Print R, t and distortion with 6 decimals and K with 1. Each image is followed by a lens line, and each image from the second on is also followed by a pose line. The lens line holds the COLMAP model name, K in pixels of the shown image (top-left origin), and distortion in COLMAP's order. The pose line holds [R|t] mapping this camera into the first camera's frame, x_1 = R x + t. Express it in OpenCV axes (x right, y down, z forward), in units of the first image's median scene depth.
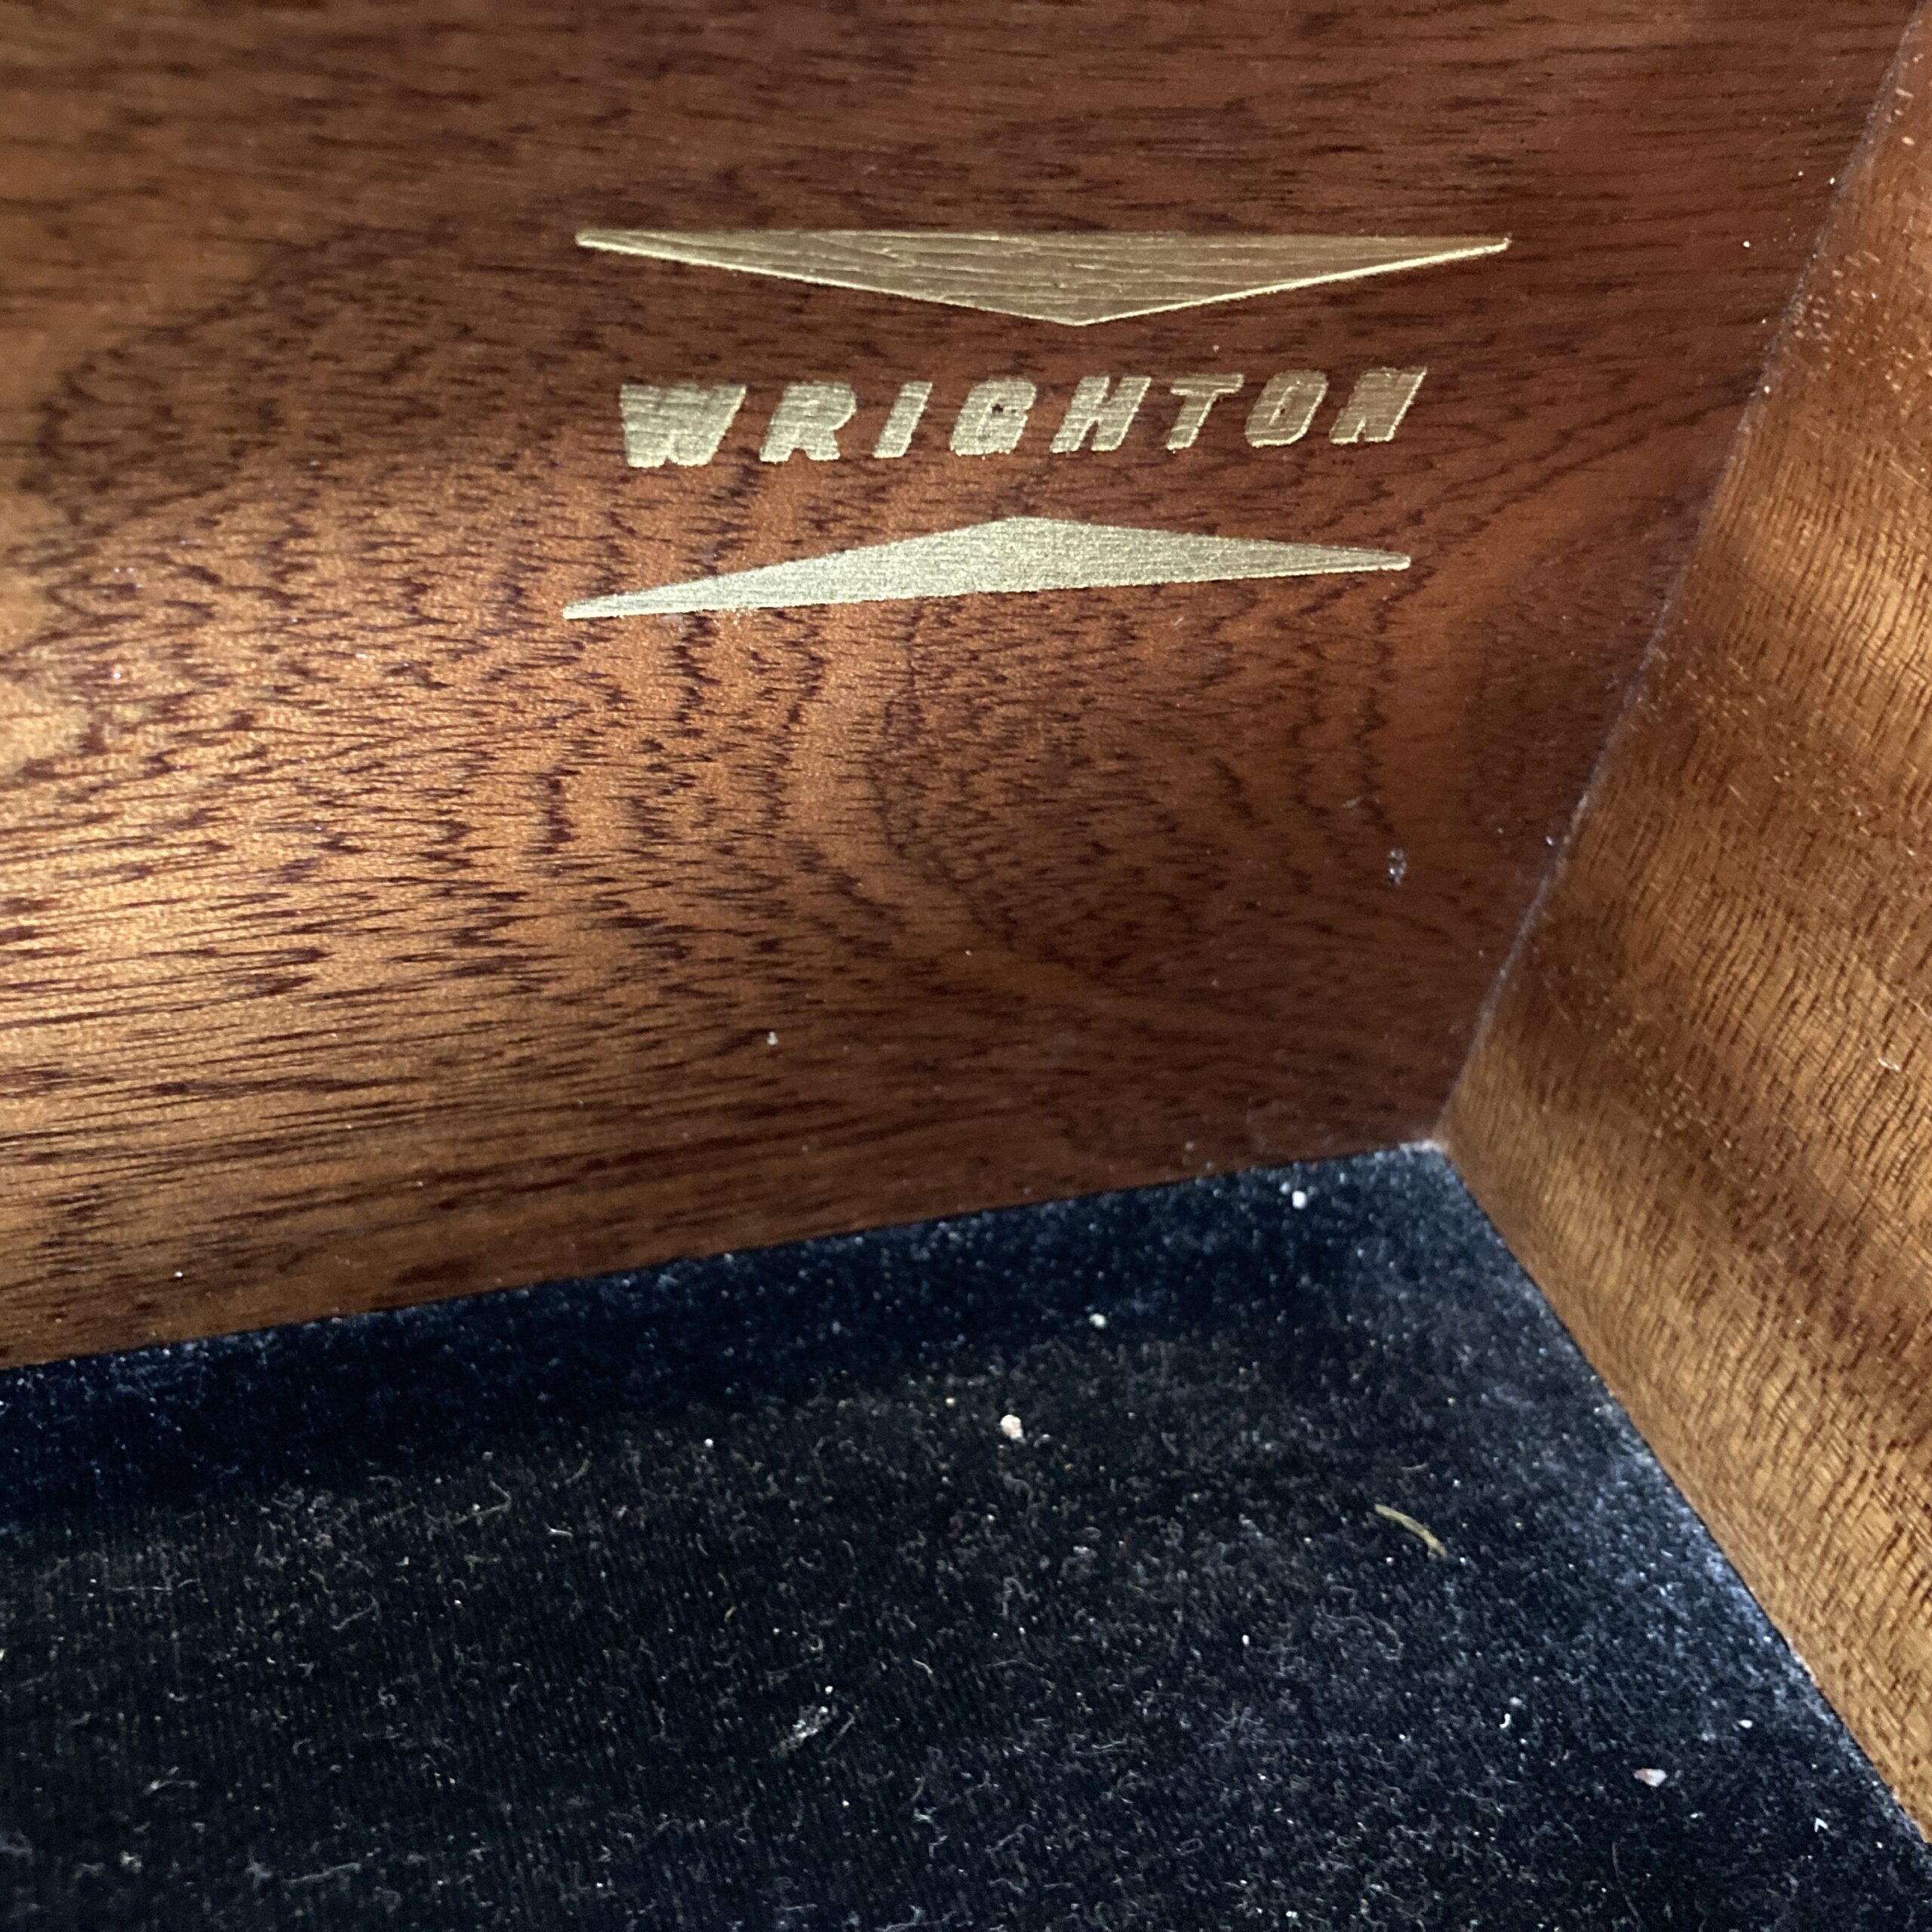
lens RADIAL K [[2173.6, 0, 1014.4], [0, 2173.6, 962.6], [0, 0, 1]] dist [0.086497, -0.308122]
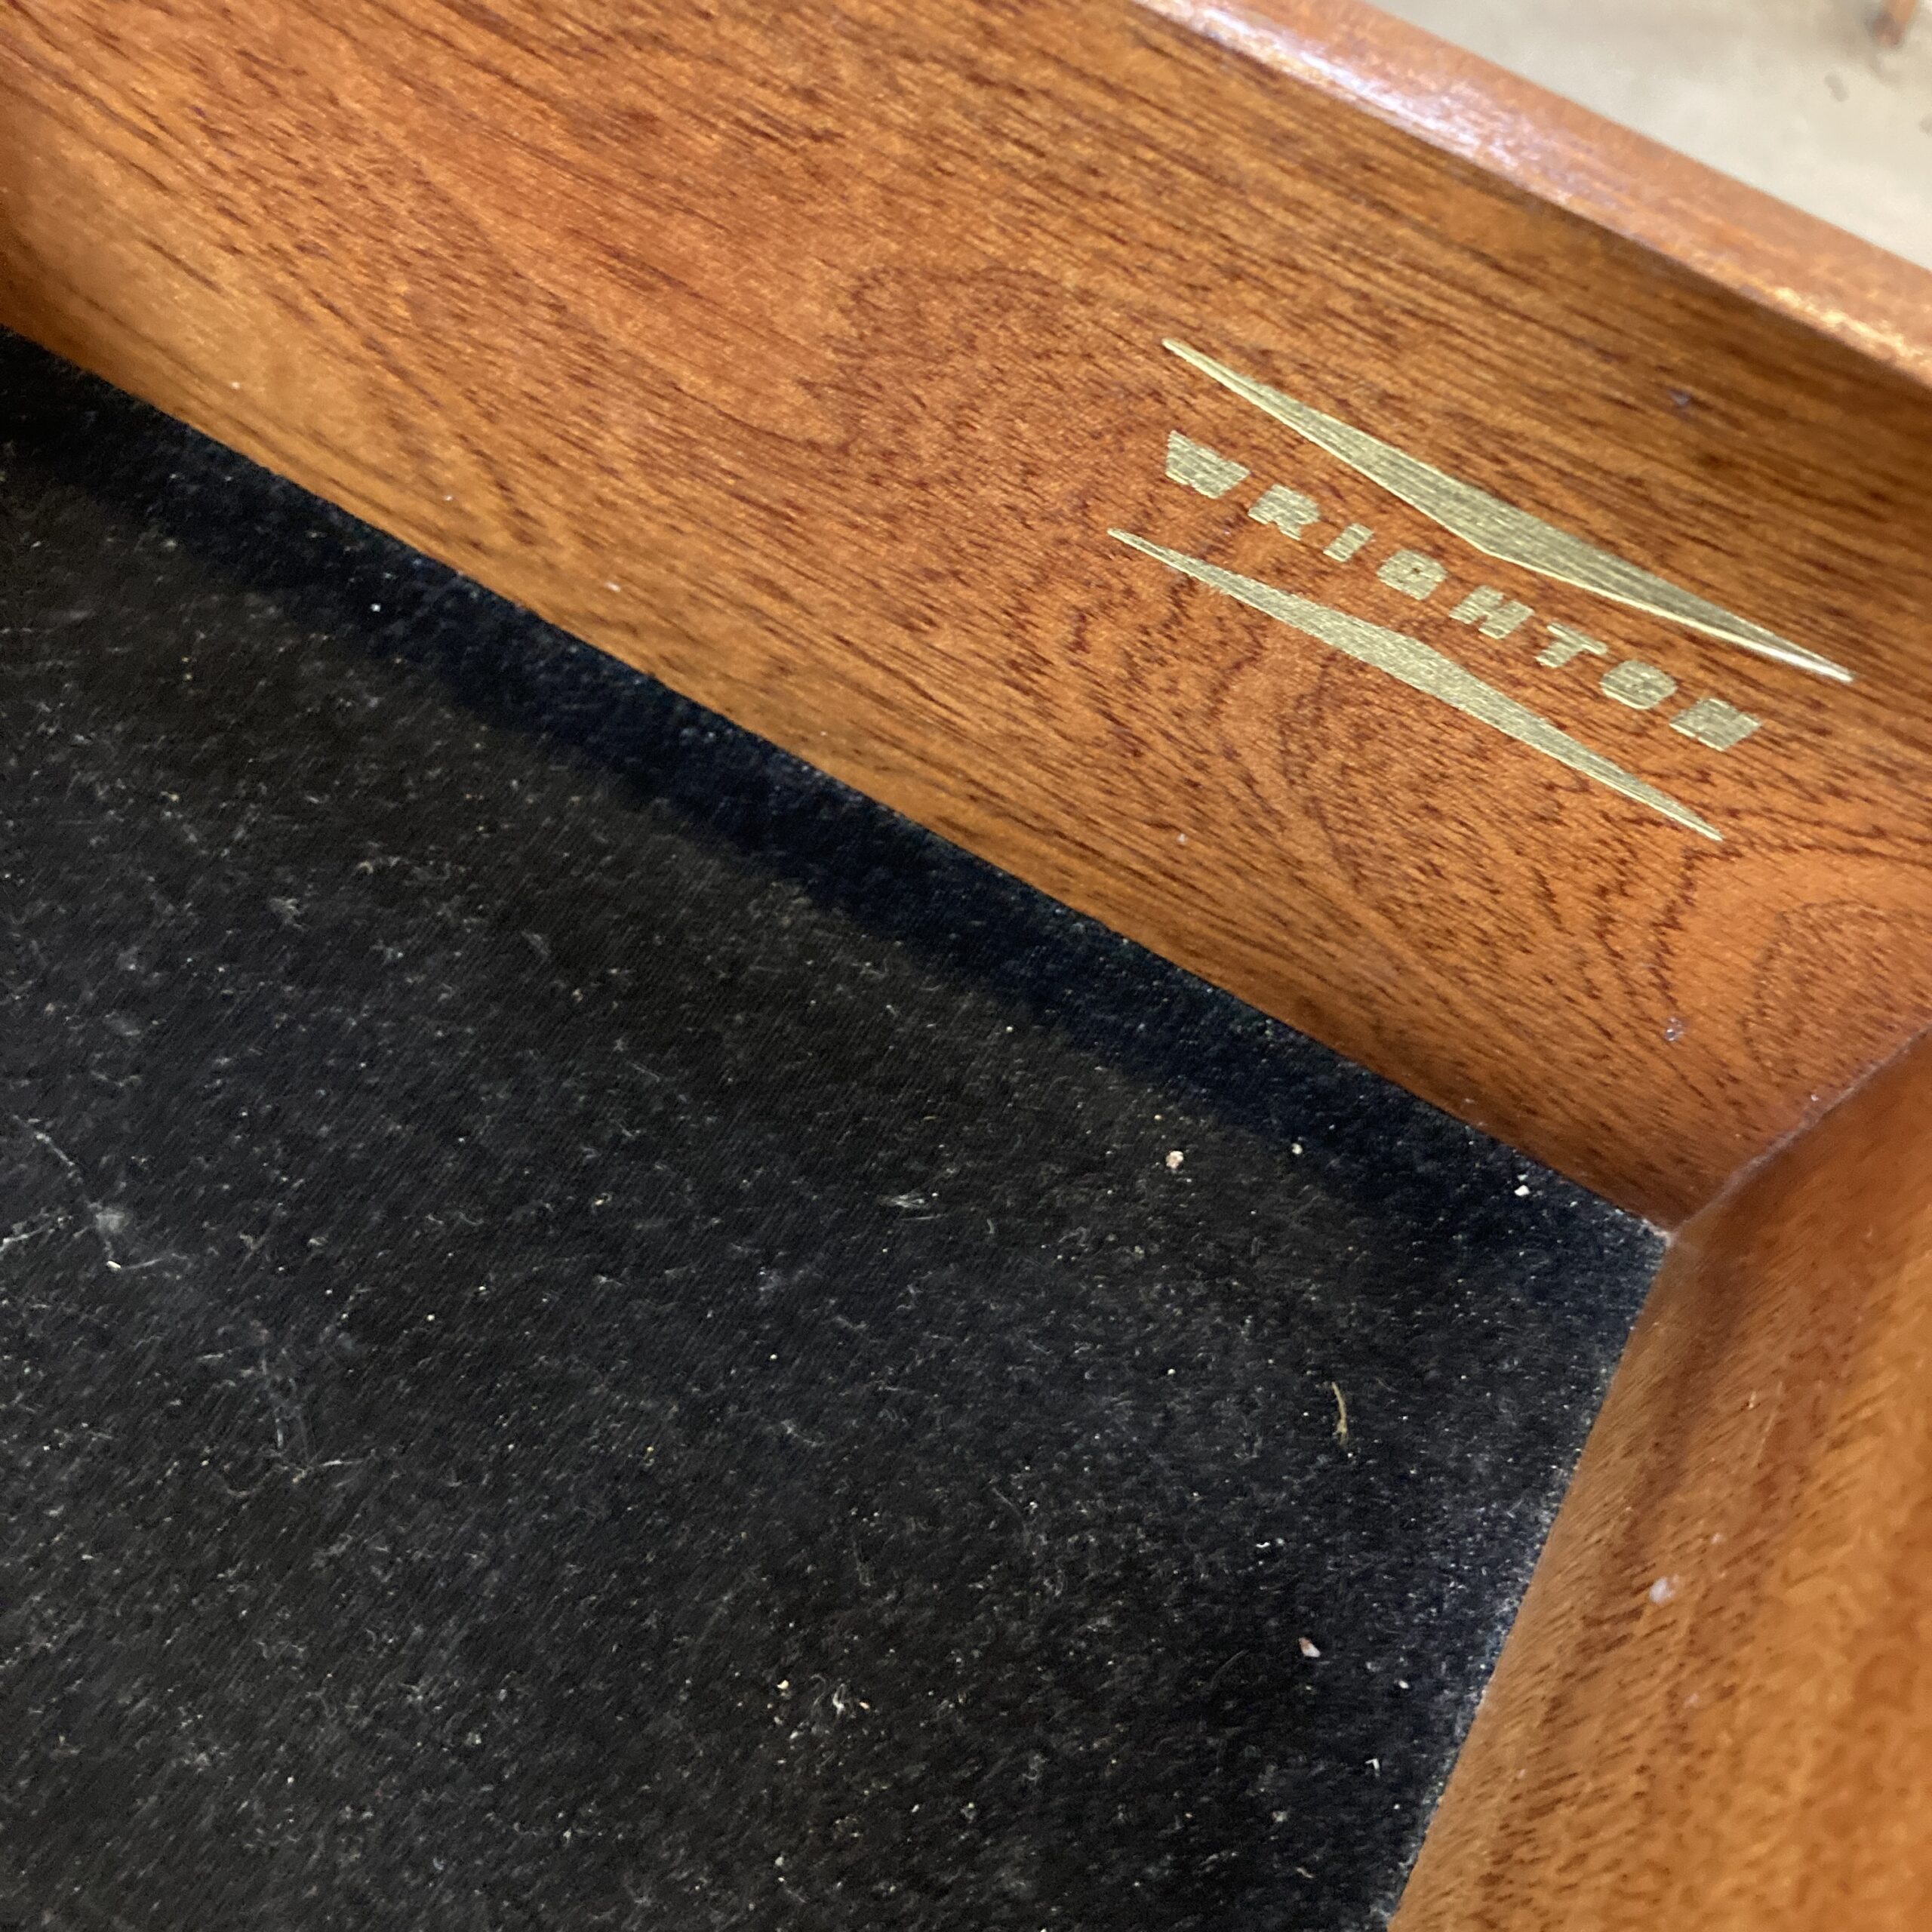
lens RADIAL K [[2100.0, 0, 966.0], [0, 2100.0, 966.0], [0, 0, 1]] dist [0.164748, -0.564824]
pose [[0.656595, 0.625246, -0.421841, 0.495452], [-0.508831, 0.780044, 0.364174, -0.380322], [0.556753, -0.024469, 0.830318, -0.250376]]
